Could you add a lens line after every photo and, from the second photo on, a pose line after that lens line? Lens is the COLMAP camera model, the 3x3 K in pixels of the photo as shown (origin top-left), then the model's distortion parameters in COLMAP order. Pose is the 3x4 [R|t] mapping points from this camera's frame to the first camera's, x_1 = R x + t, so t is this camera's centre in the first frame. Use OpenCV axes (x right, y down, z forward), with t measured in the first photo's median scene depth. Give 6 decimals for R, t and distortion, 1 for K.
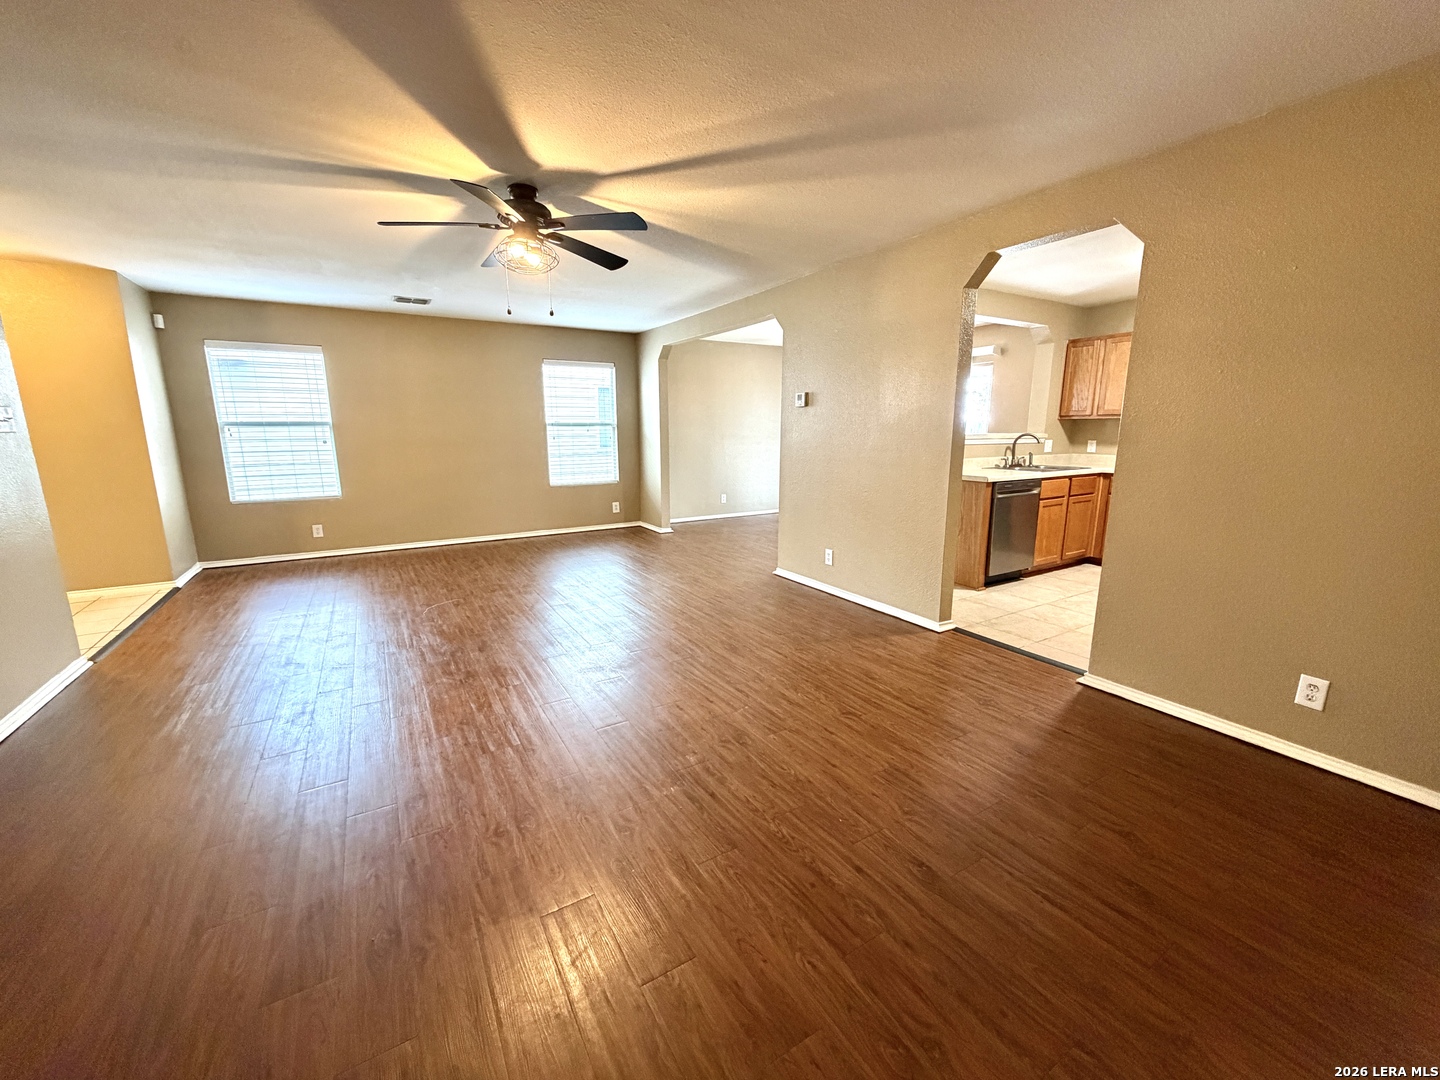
lens RADIAL K [[573.0, 0, 717.2], [0, 573.0, 541.2], [0, 0, 1]] dist [0.001781, -0.000481]
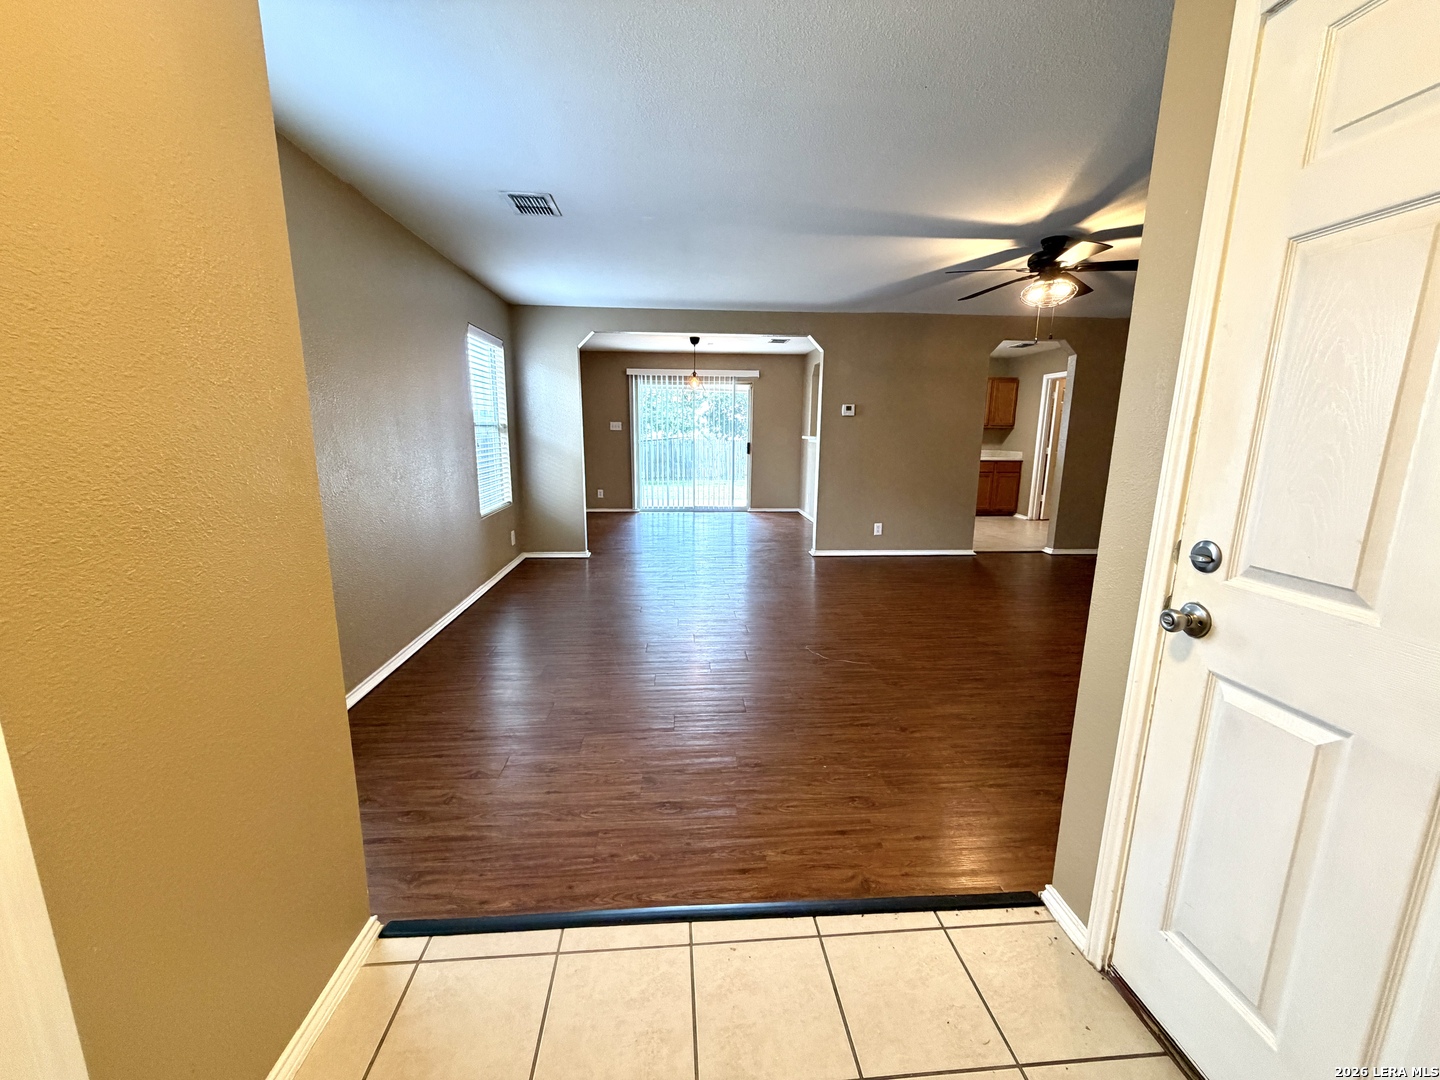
lens RADIAL K [[573.0, 0, 717.2], [0, 573.0, 541.2], [0, 0, 1]] dist [0.001781, -0.000481]
pose [[0.456821, -0.164109, 0.874290, -0.934535], [0.166284, 0.981265, 0.097305, -0.111532], [-0.873879, 0.100930, 0.475551, 0.564190]]
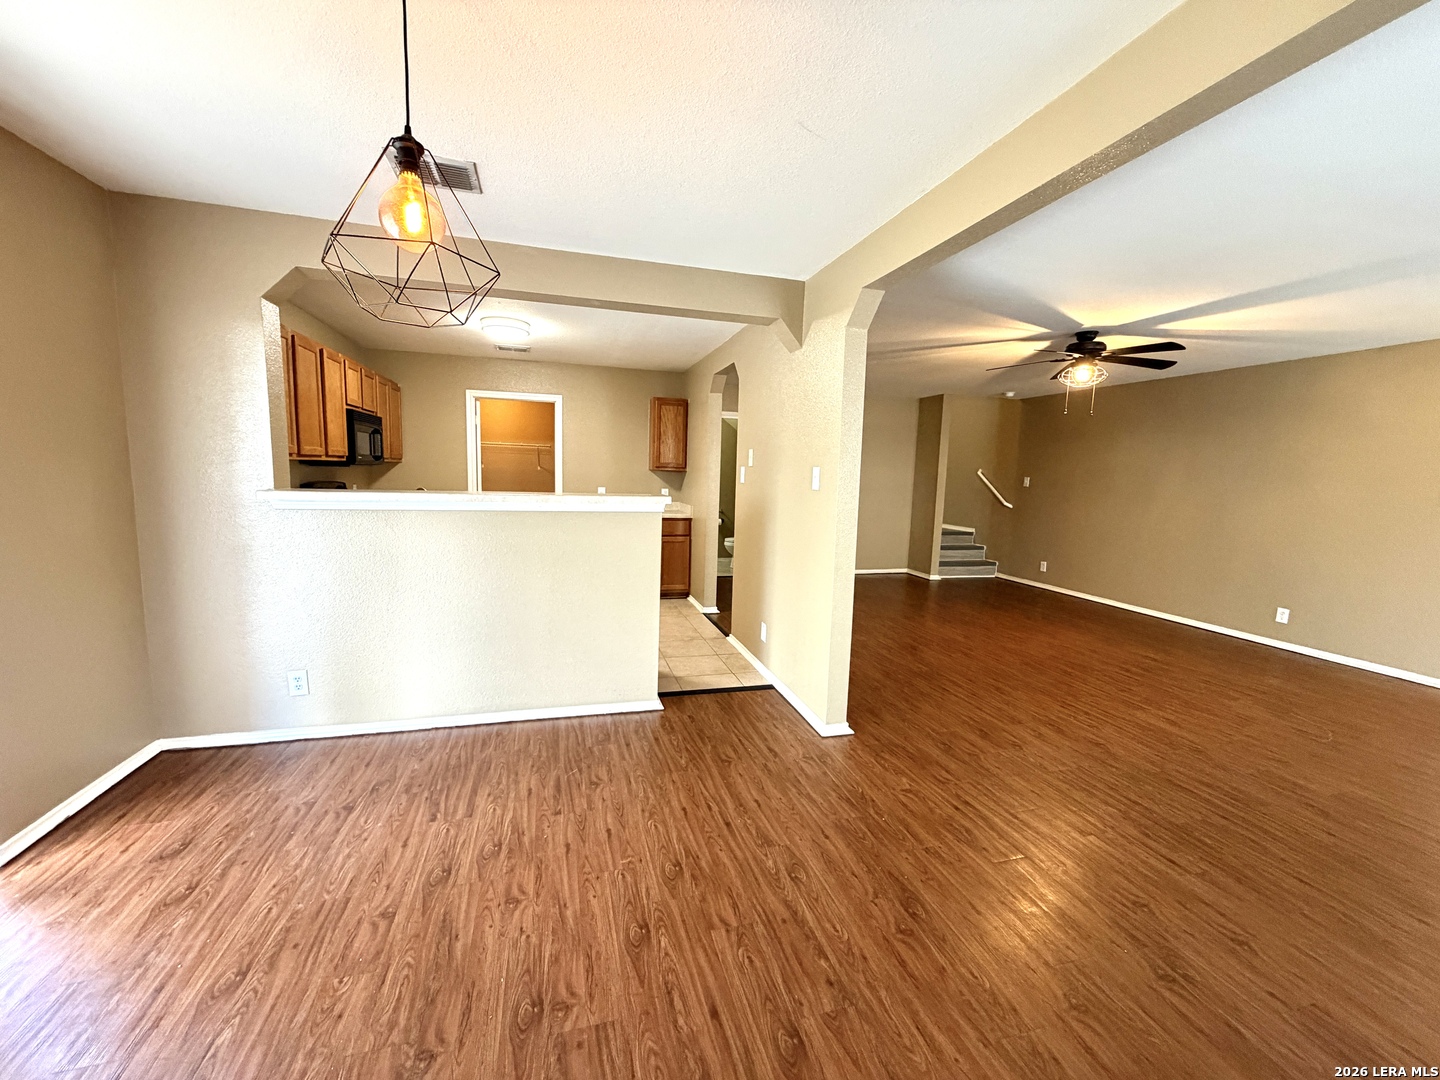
lens RADIAL K [[573.0, 0, 717.2], [0, 573.0, 541.2], [0, 0, 1]] dist [0.001781, -0.000481]
pose [[-0.962951, -0.058911, 0.263163, 0.078935], [0.026337, 0.950639, 0.309180, -0.296821], [-0.268387, 0.304656, -0.913867, 1.404225]]
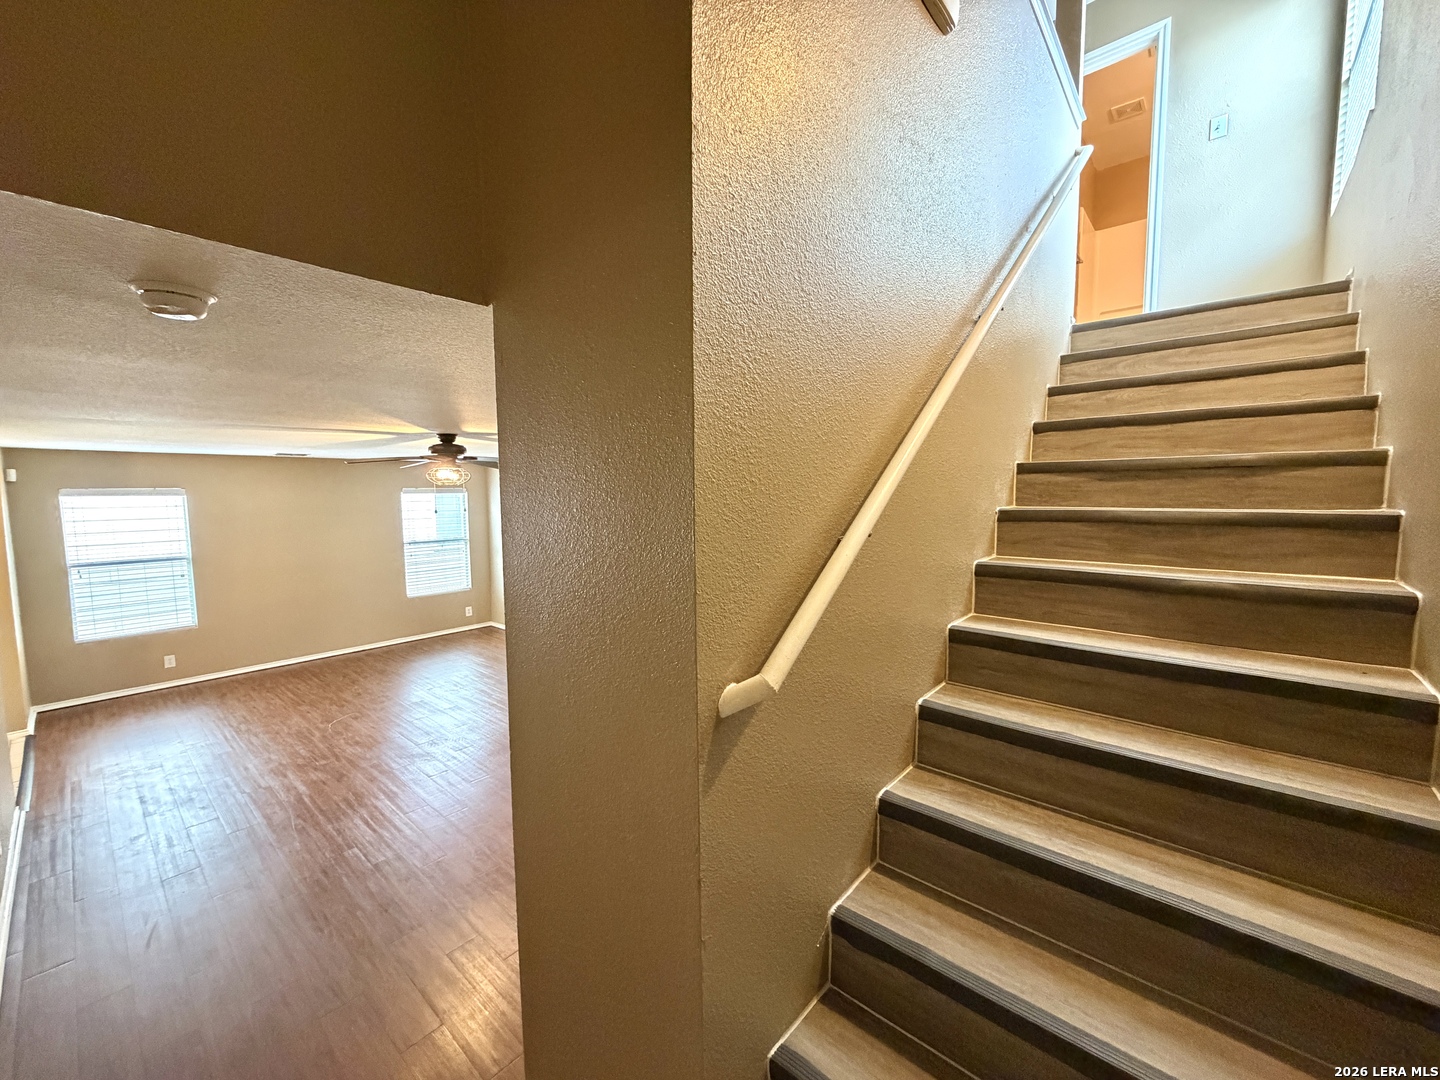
lens RADIAL K [[573.0, 0, 717.2], [0, 573.0, 541.2], [0, 0, 1]] dist [0.001781, -0.000481]
pose [[0.953434, -0.032494, 0.299845, -0.059788], [0.065692, 0.992684, -0.101310, -0.066931], [-0.294360, 0.116290, 0.948593, -0.317751]]
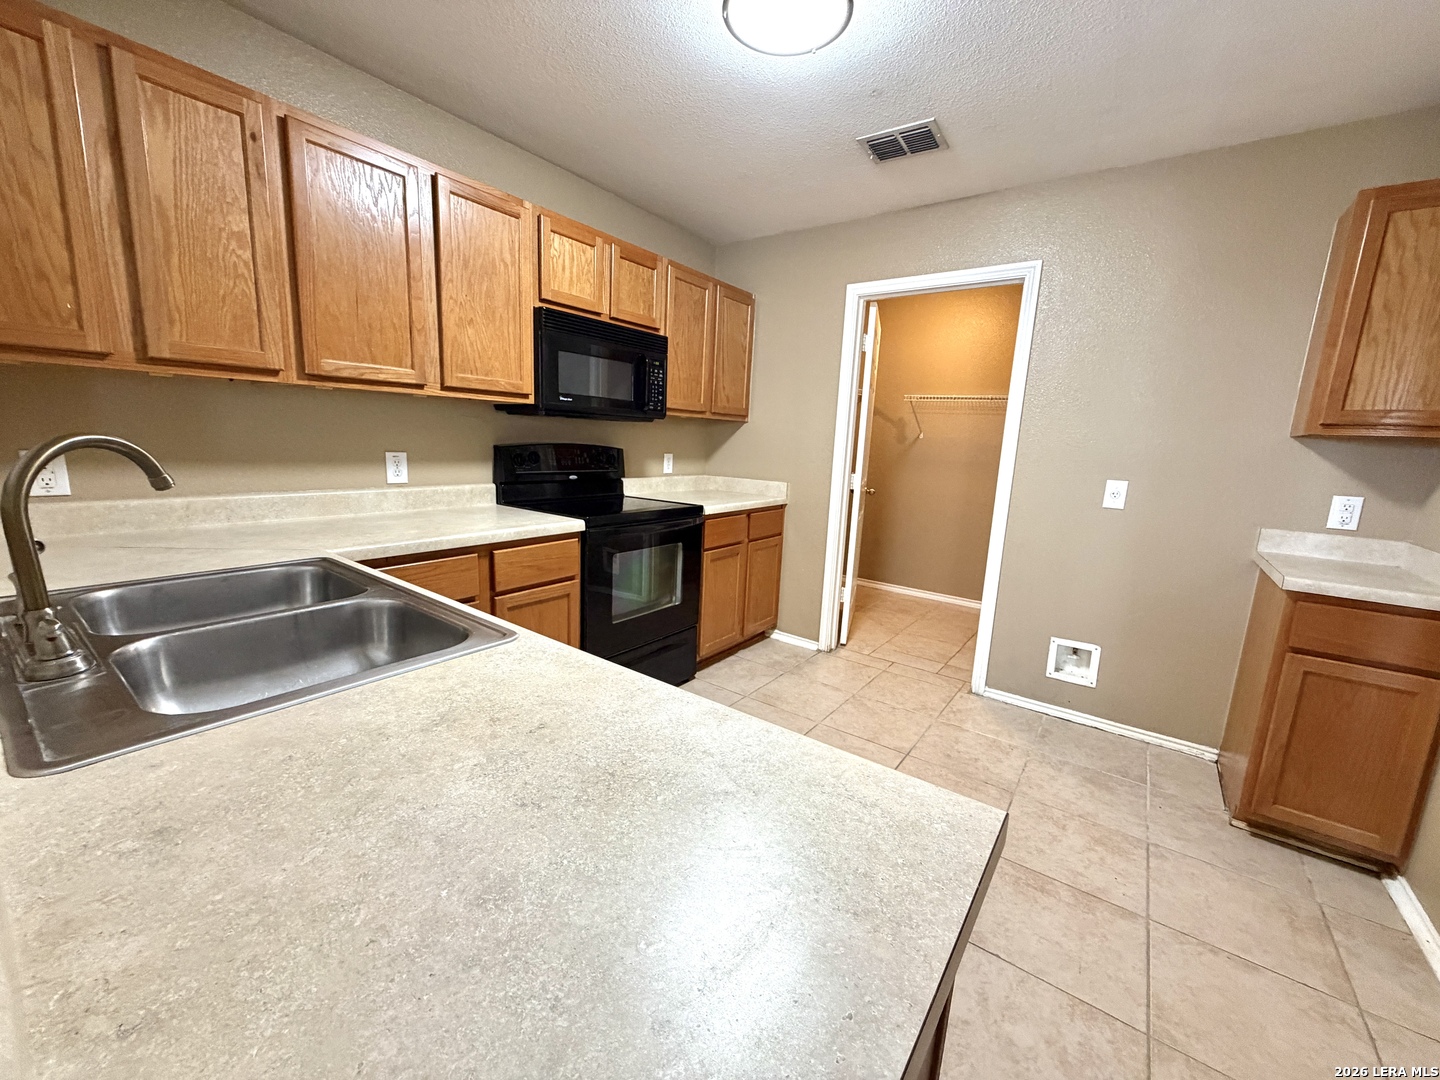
lens RADIAL K [[573.0, 0, 717.2], [0, 573.0, 541.2], [0, 0, 1]] dist [0.001781, -0.000481]
pose [[-0.378788, -0.177928, 0.908219, 0.303562], [0.141618, 0.958644, 0.246871, -0.163945], [-0.914584, 0.222132, -0.337925, 0.850246]]
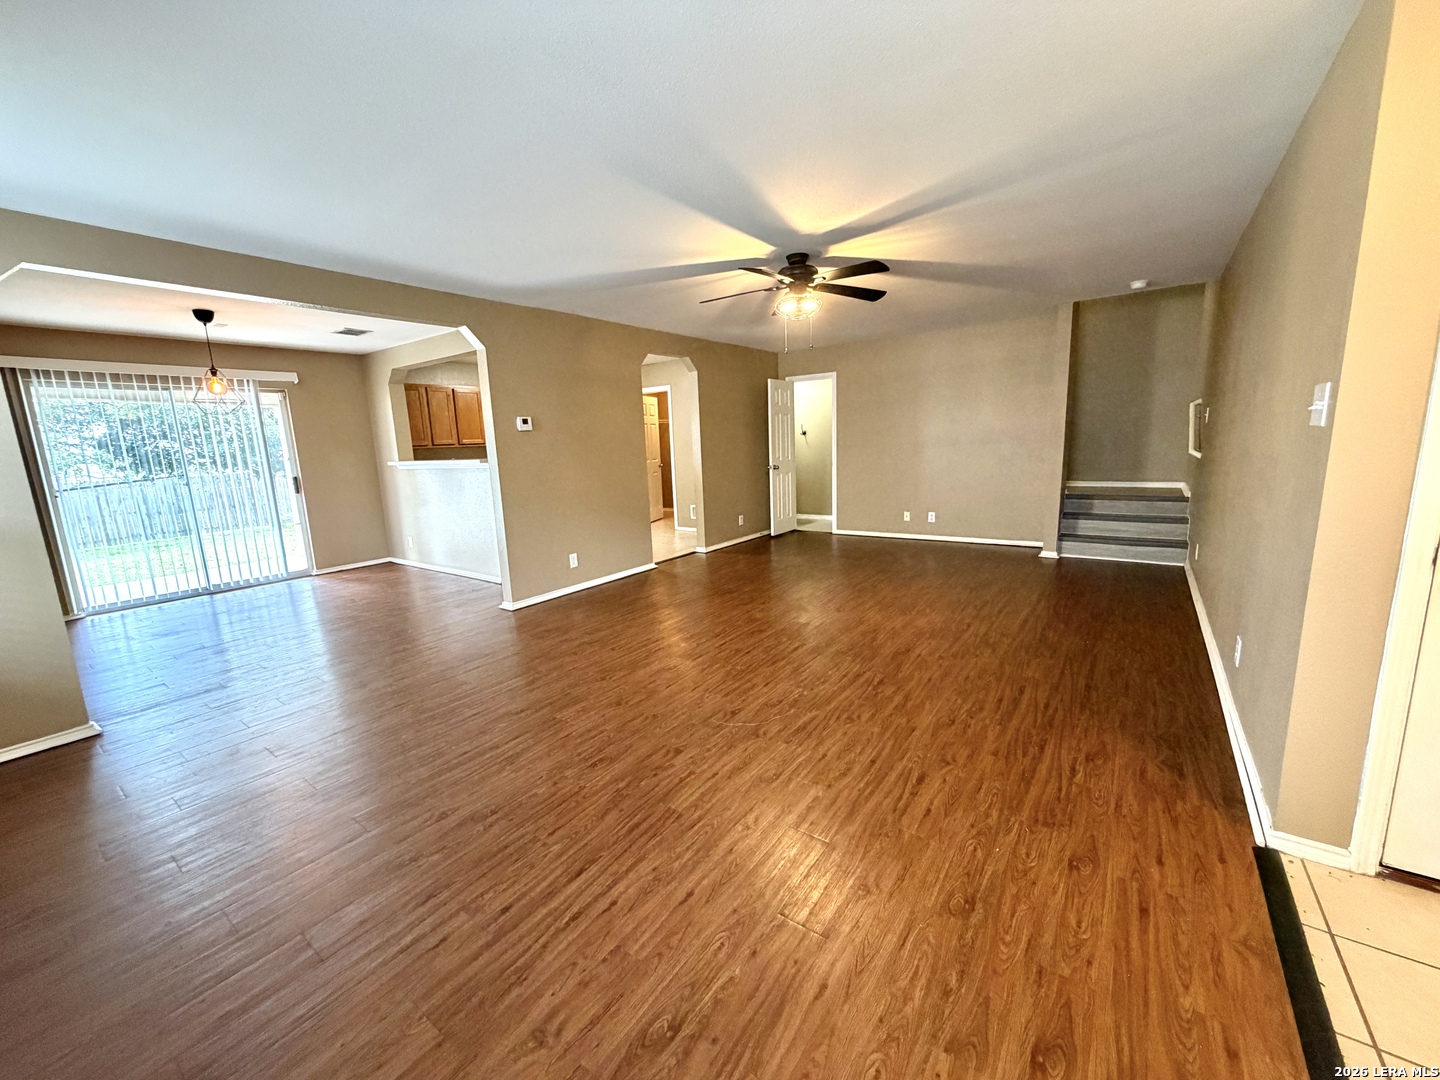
lens RADIAL K [[573.0, 0, 717.2], [0, 573.0, 541.2], [0, 0, 1]] dist [0.001781, -0.000481]
pose [[-0.388001, -0.142624, 0.910557, -0.780517], [0.222602, 0.944204, 0.242748, -0.182546], [-0.894373, 0.296879, -0.334603, 0.905989]]
